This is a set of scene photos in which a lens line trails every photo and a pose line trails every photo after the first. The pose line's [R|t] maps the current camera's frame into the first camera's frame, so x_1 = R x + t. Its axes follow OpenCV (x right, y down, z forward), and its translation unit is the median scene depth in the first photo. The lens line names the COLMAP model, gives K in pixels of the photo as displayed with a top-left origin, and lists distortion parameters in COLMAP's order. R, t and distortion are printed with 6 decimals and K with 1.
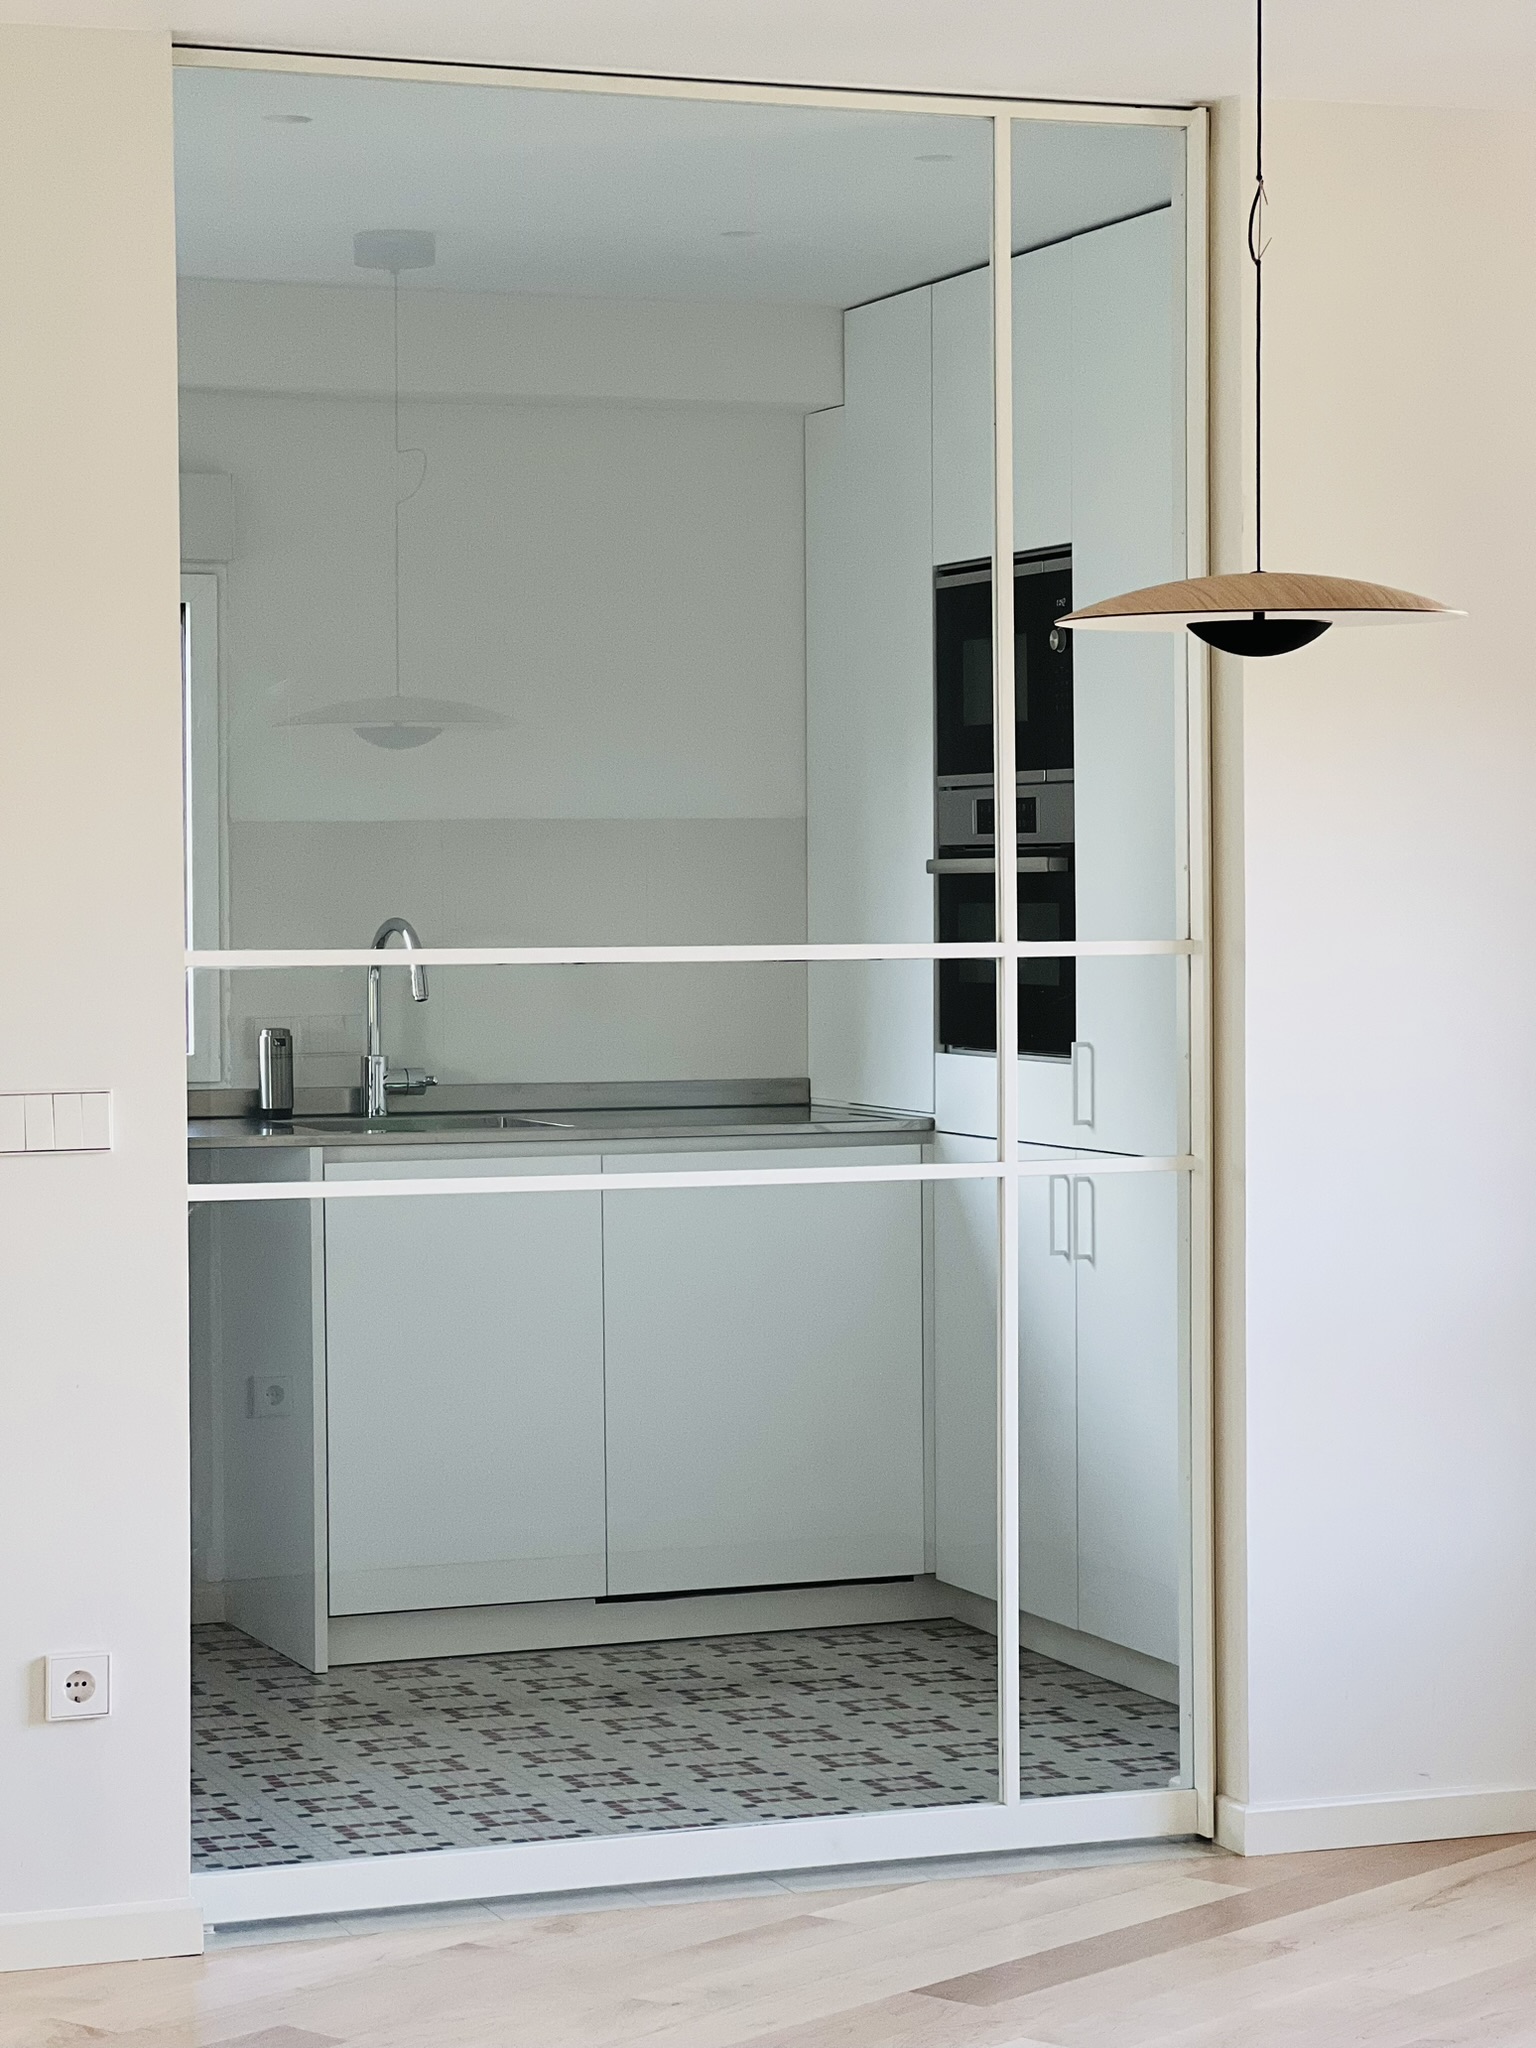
lens RADIAL K [[4475.3, 0, 768.0], [0, 4475.3, 1024.0], [0, 0, 1]] dist [-0.049327, 3.090352]
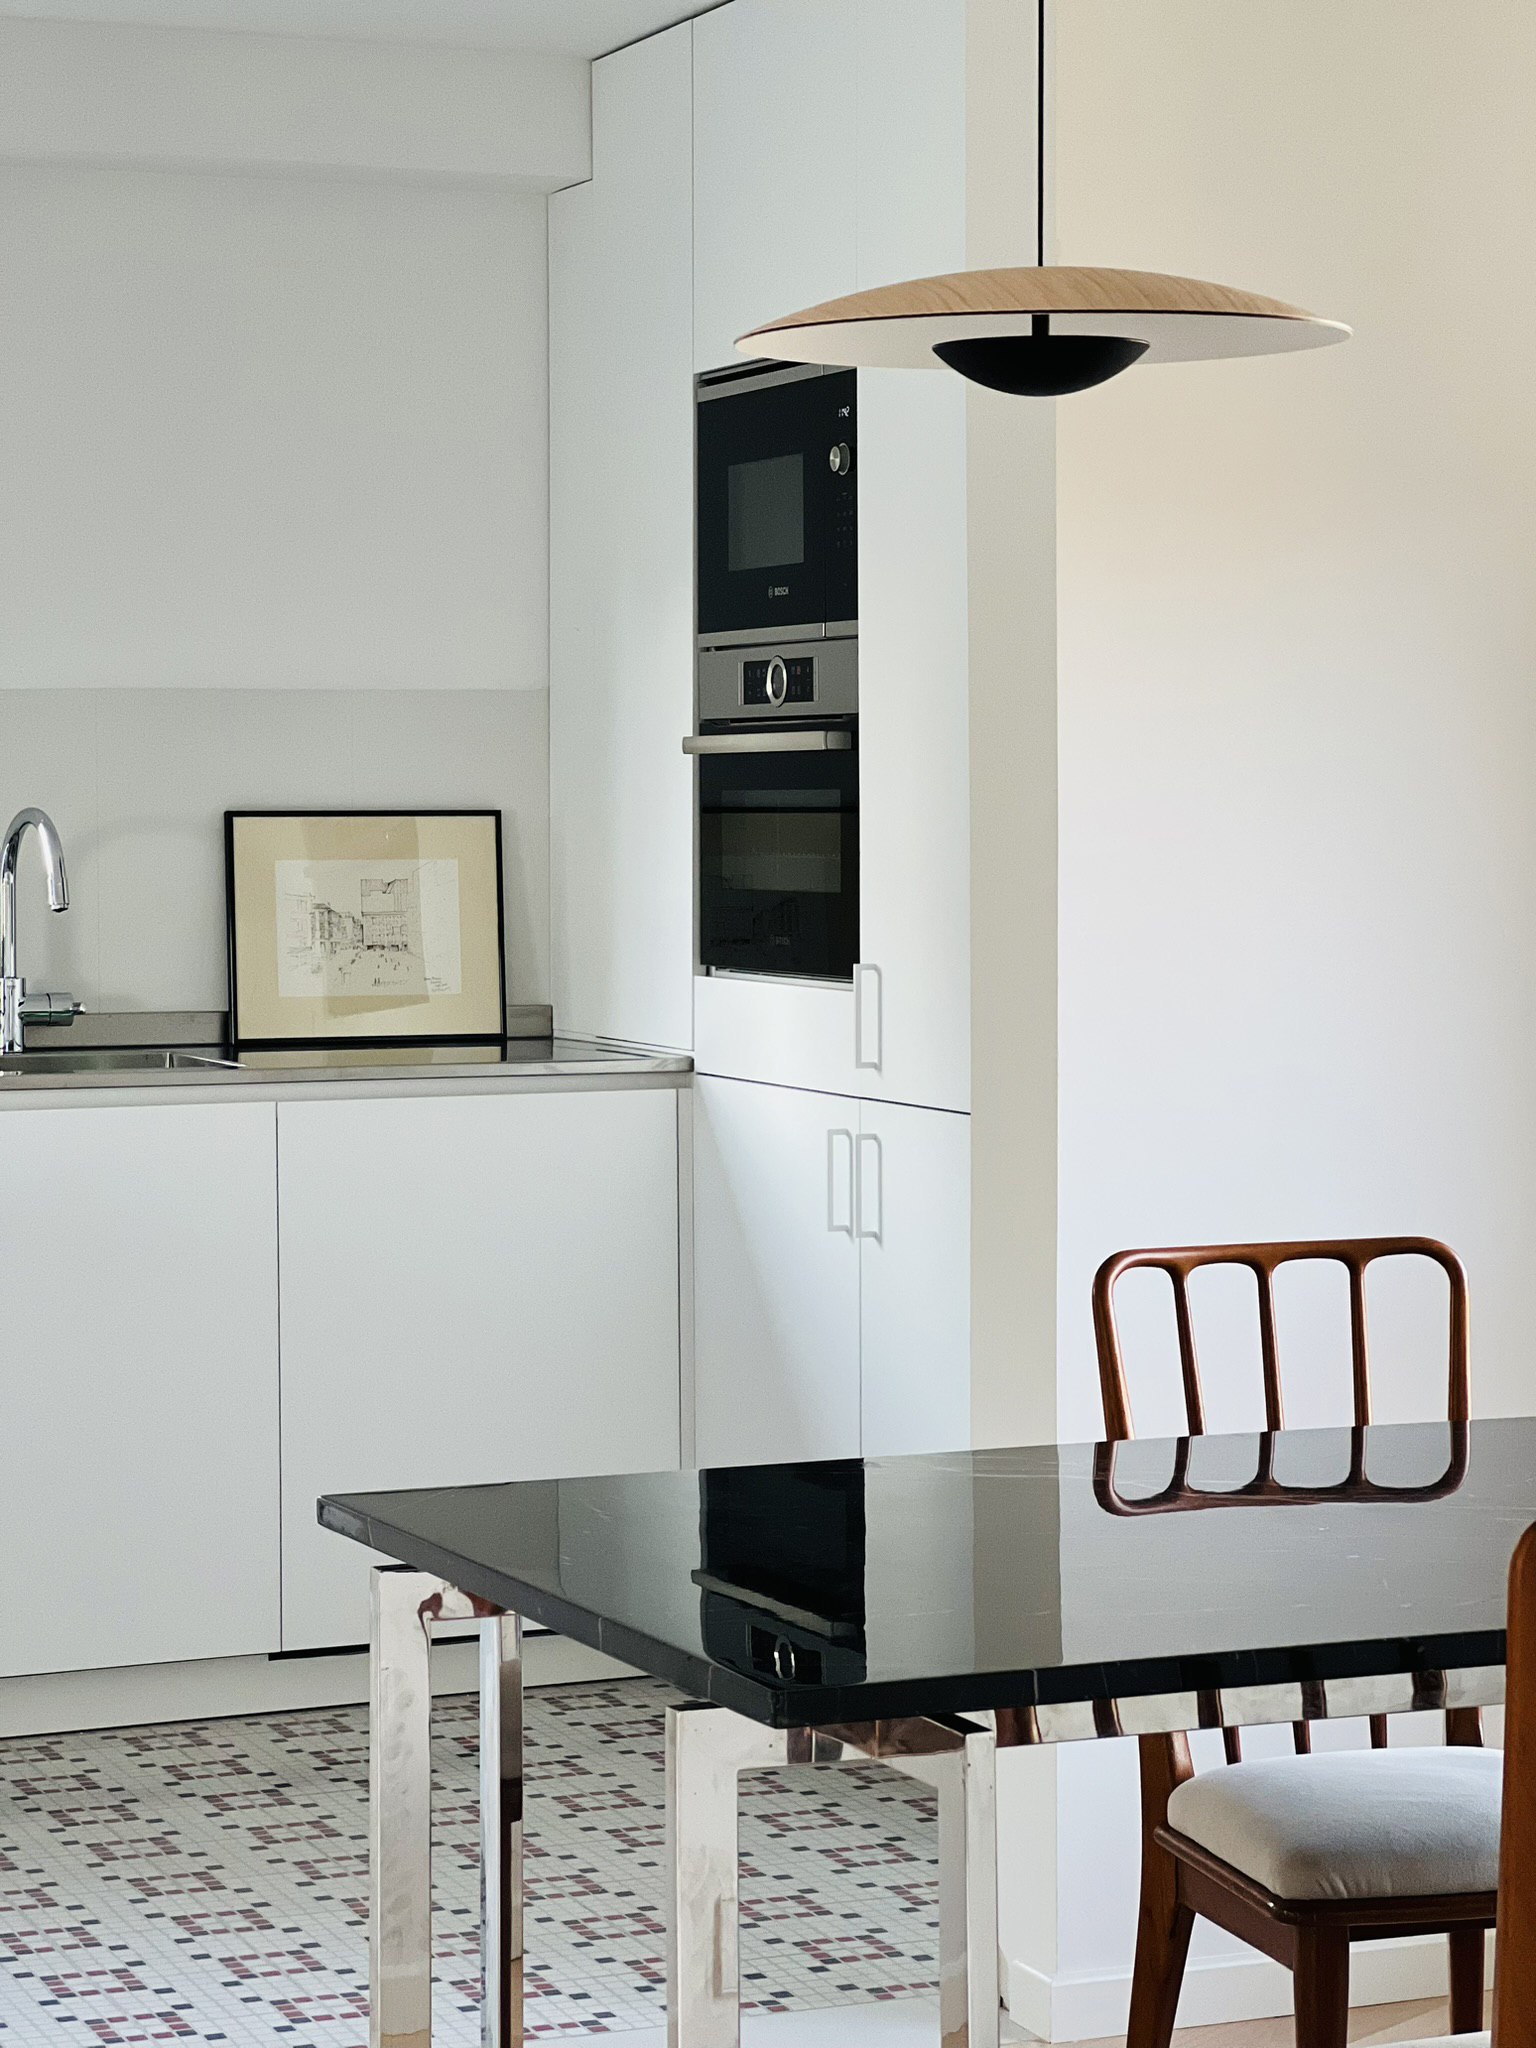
lens RADIAL K [[4710.1, 0, 768.0], [0, 4710.1, 1024.0], [0, 0, 1]] dist [0.047179, 0.601534]
pose [[0.999466, 0.001152, 0.032661, 0.023454], [-0.001766, 0.999822, 0.018796, -0.000935], [-0.032633, -0.018843, 0.999290, 0.152095]]
